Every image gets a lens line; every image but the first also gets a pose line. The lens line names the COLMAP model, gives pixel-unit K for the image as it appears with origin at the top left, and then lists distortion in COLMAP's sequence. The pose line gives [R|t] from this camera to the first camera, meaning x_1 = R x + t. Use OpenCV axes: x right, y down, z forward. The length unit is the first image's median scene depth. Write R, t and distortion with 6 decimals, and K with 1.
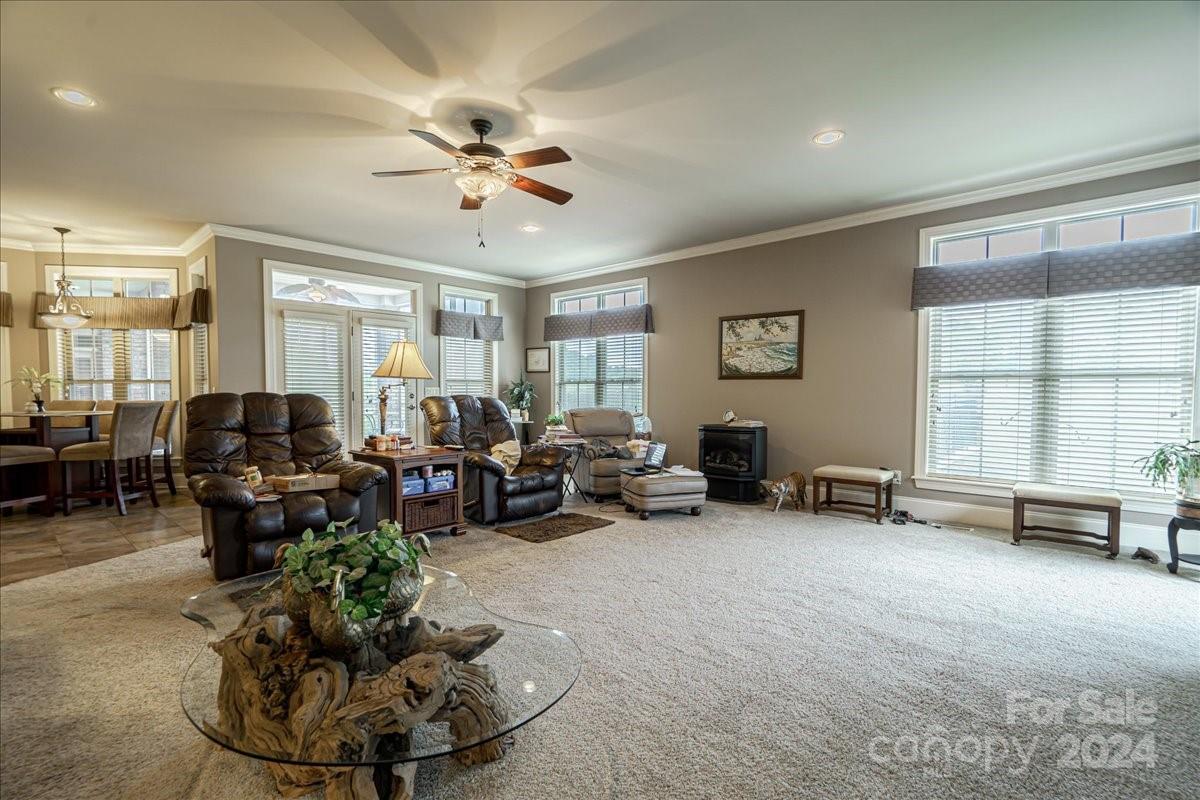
lens RADIAL K [[549.5, 0, 598.8], [0, 549.5, 407.0], [0, 0, 1]] dist [-0.000279, 0.000854]
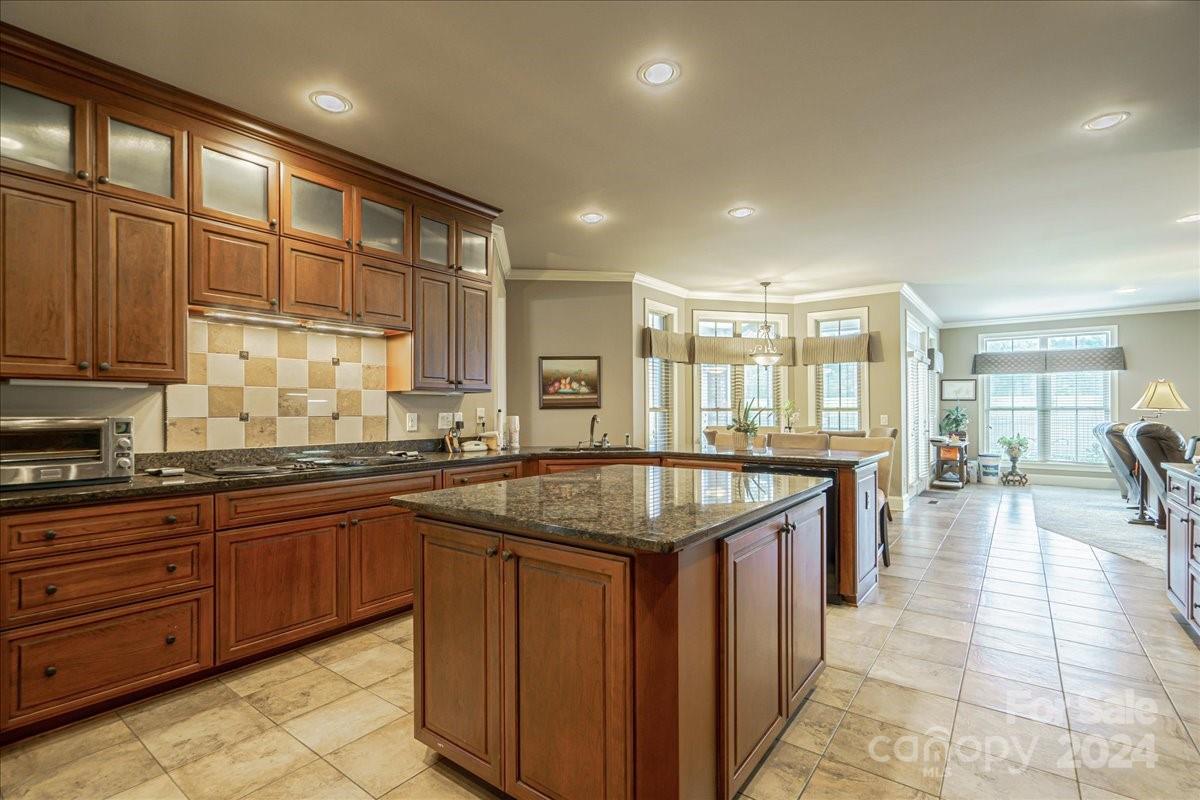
lens RADIAL K [[549.5, 0, 598.8], [0, 549.5, 407.0], [0, 0, 1]] dist [-0.000279, 0.000854]
pose [[0.996360, 0.001288, 0.085235, -1.222975], [0.002040, 0.999239, -0.038942, -0.005910], [-0.085220, 0.038974, 0.995600, -0.130269]]
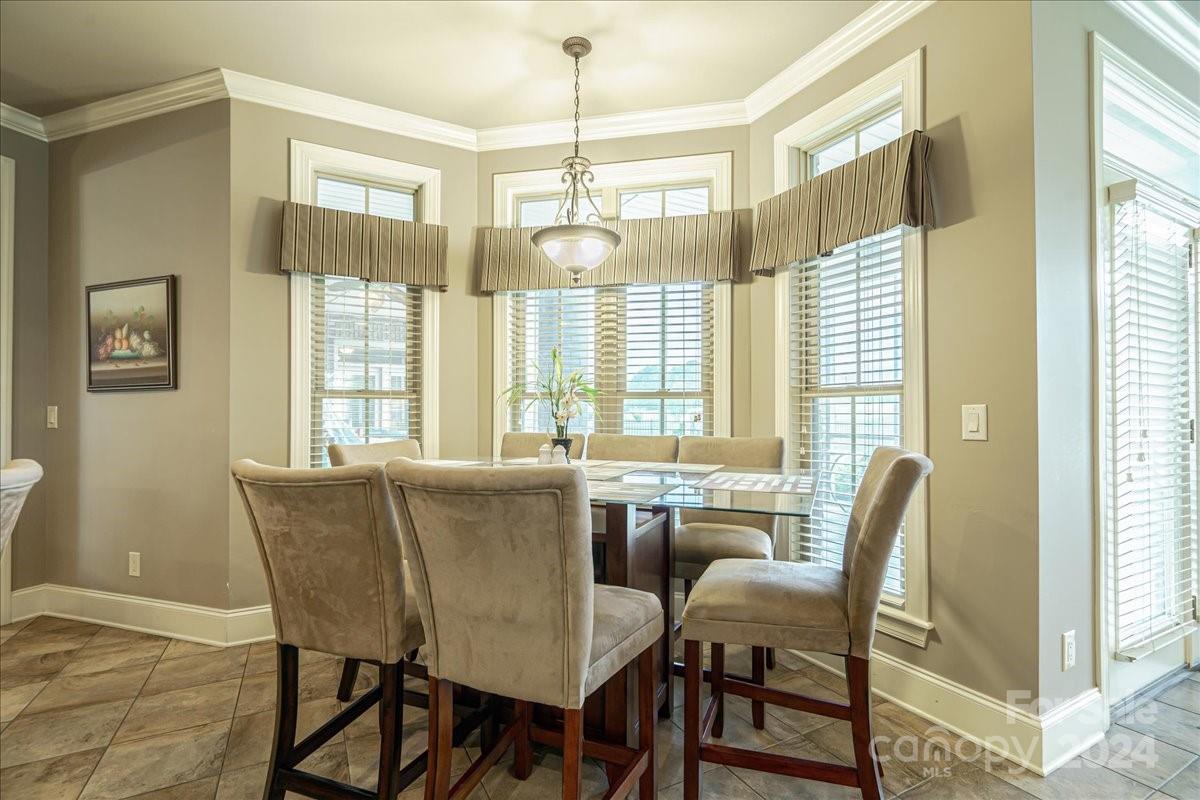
lens RADIAL K [[549.5, 0, 598.8], [0, 549.5, 407.0], [0, 0, 1]] dist [-0.000279, 0.000854]
pose [[0.943032, -0.001543, -0.332698, -0.691937], [-0.014153, 0.998898, -0.044751, -0.012226], [0.332401, 0.046911, 0.941971, 0.512959]]
